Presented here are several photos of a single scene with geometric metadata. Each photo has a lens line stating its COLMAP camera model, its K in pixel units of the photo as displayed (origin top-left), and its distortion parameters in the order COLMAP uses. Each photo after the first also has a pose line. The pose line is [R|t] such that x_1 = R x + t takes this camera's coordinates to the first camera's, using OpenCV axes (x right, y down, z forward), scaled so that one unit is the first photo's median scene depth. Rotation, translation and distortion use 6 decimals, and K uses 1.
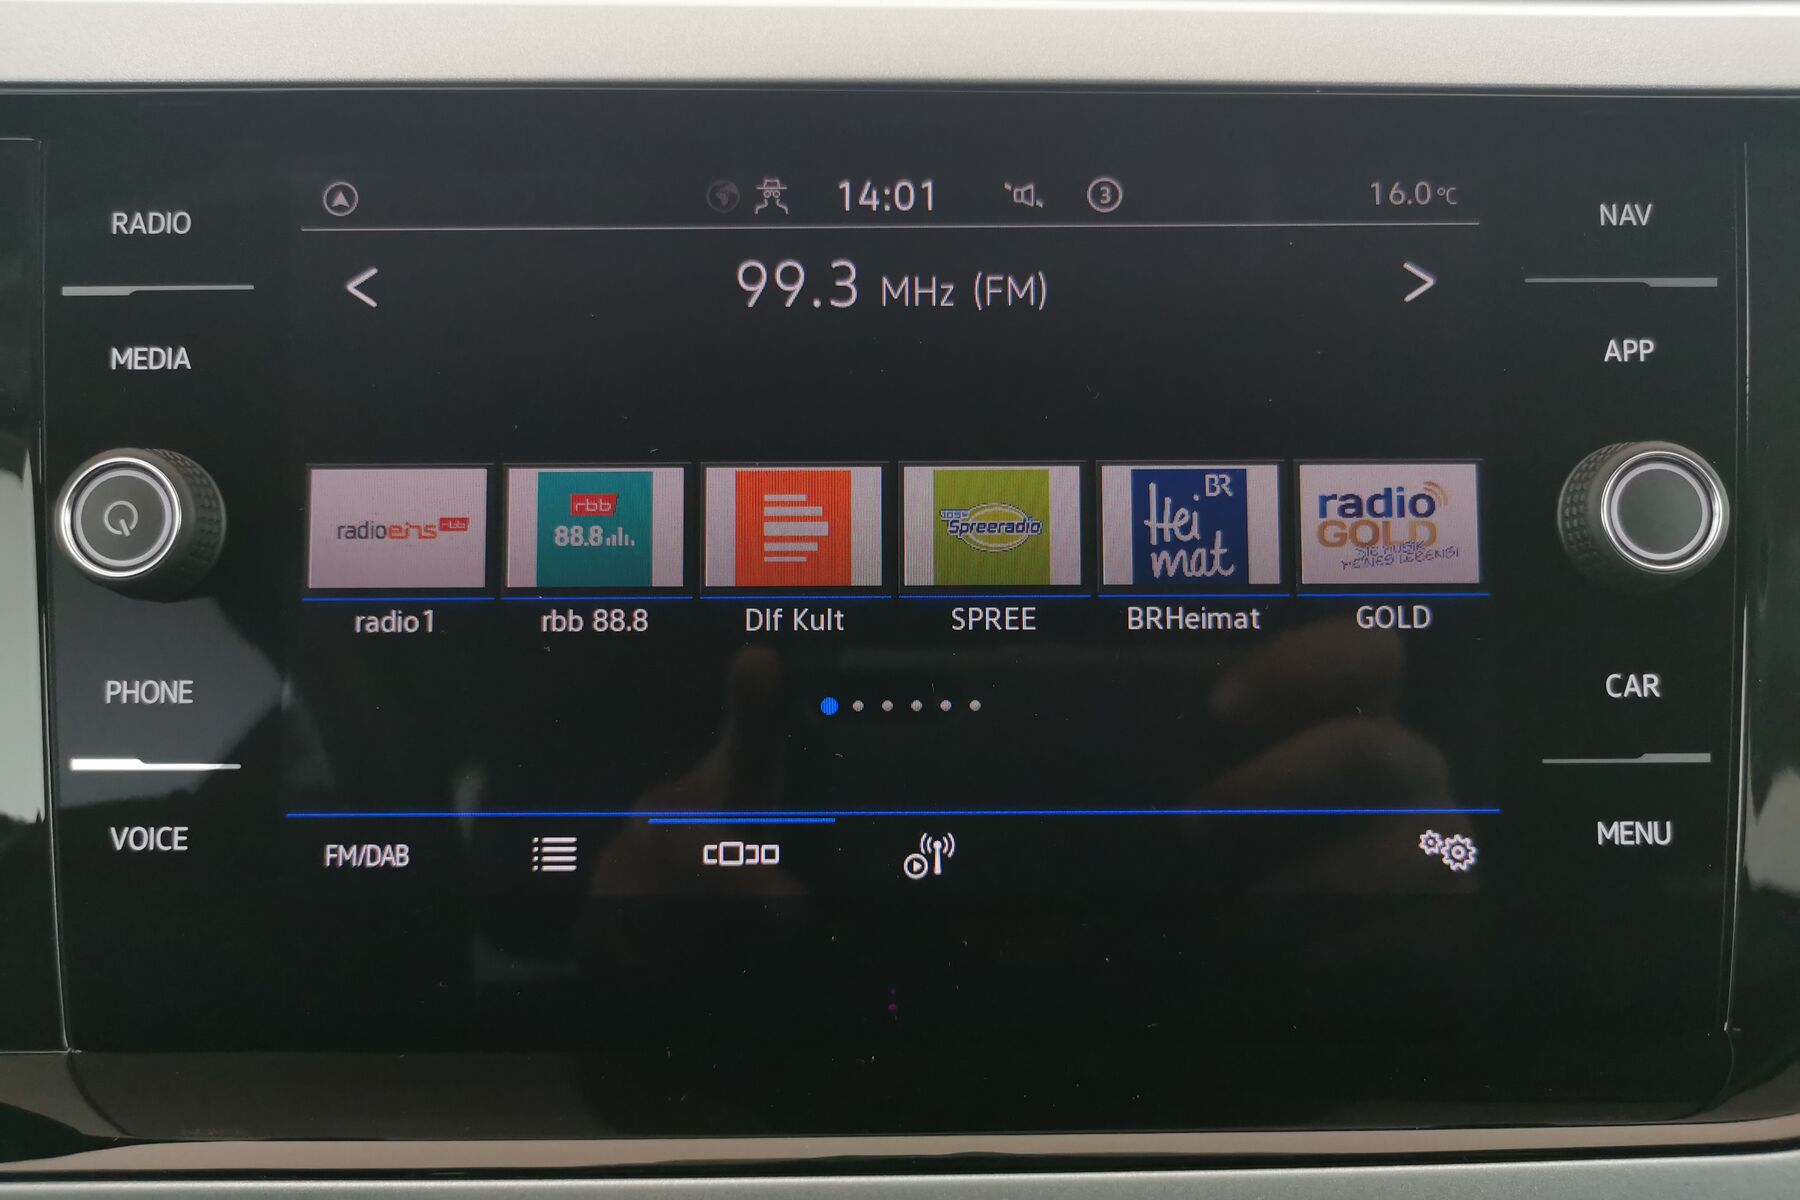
lens RADIAL K [[1415.3, 0, 898.2], [0, 1415.3, 593.0], [0, 0, 1]] dist [0.012723, -0.000940]
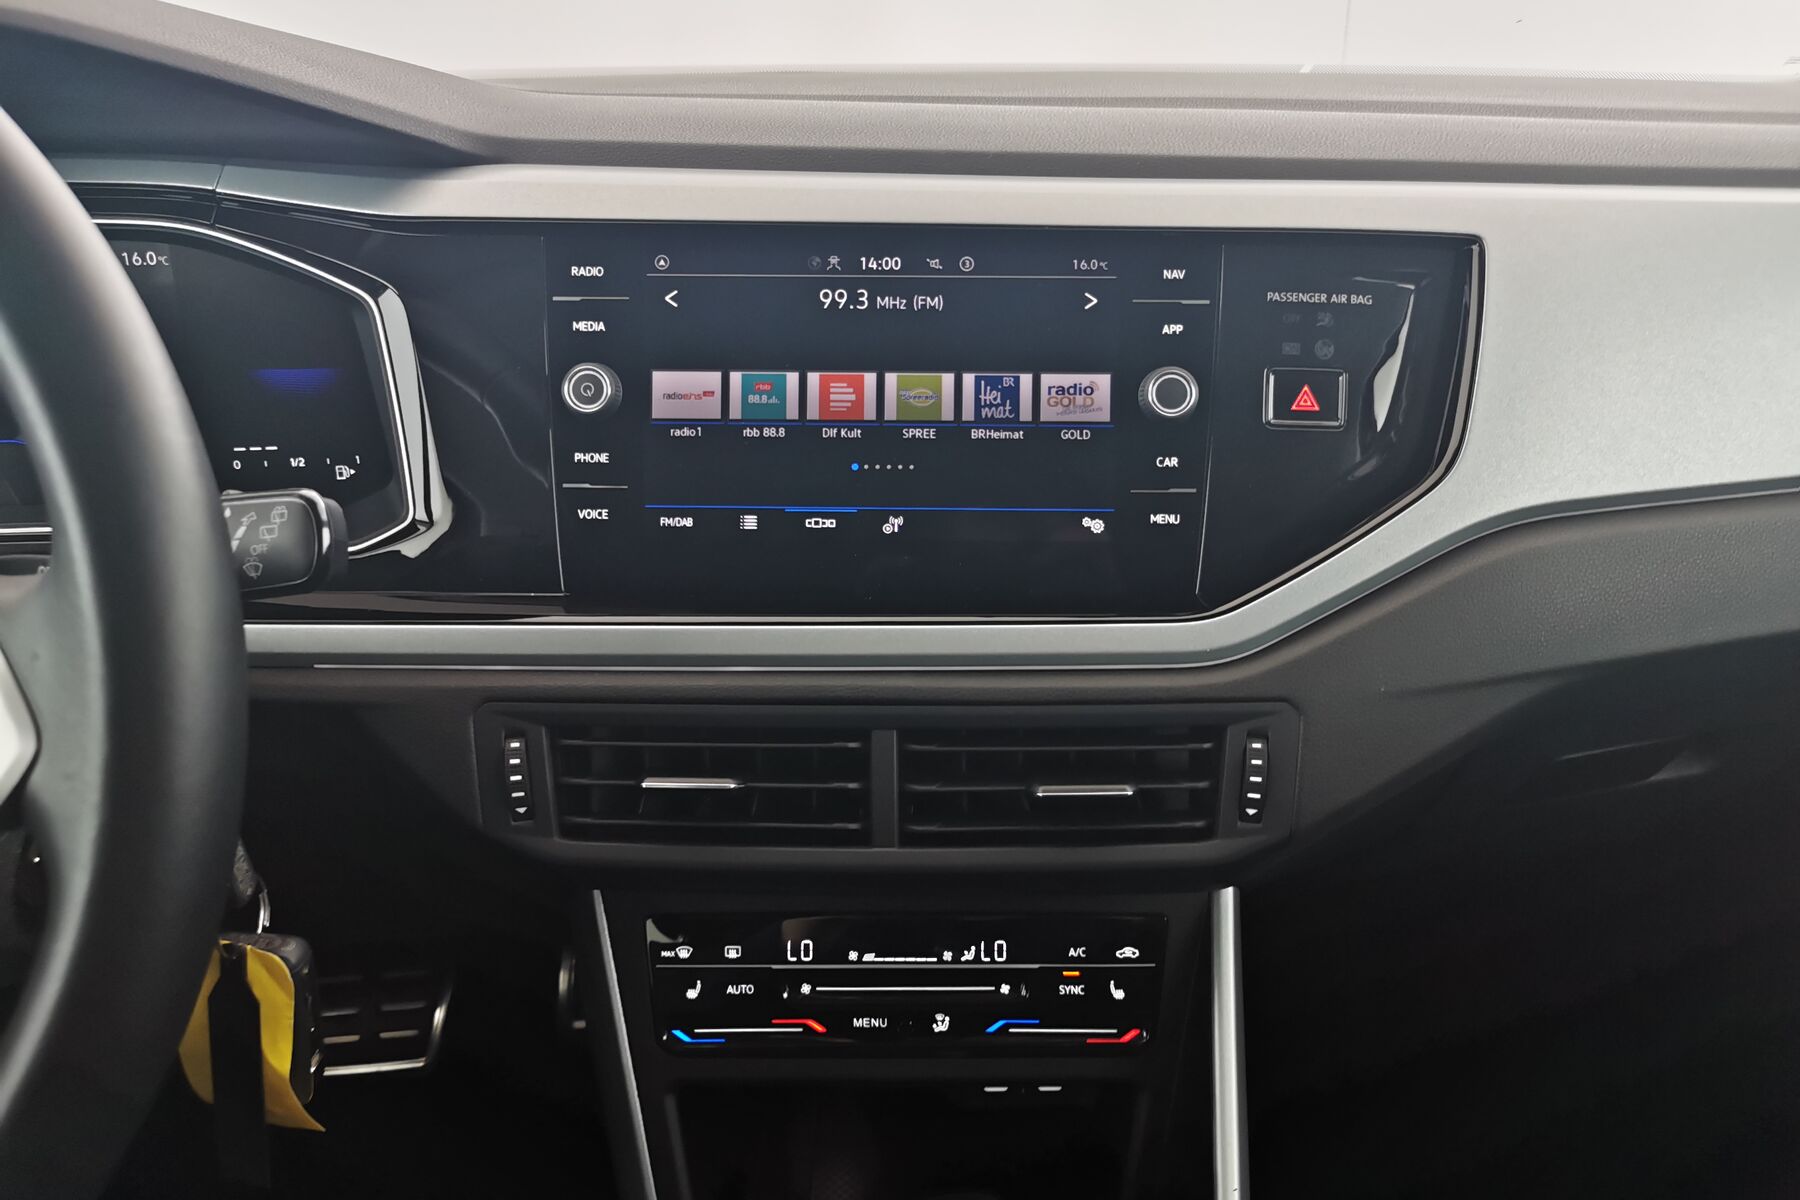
lens RADIAL K [[1415.3, 0, 894.9], [0, 1415.3, 603.0], [0, 0, 1]] dist [0.012723, -0.000940]
pose [[0.999746, 0.013864, -0.017782, 0.072787], [-0.012467, 0.997002, 0.076369, 0.128768], [0.018788, -0.076128, 0.996921, -1.570485]]
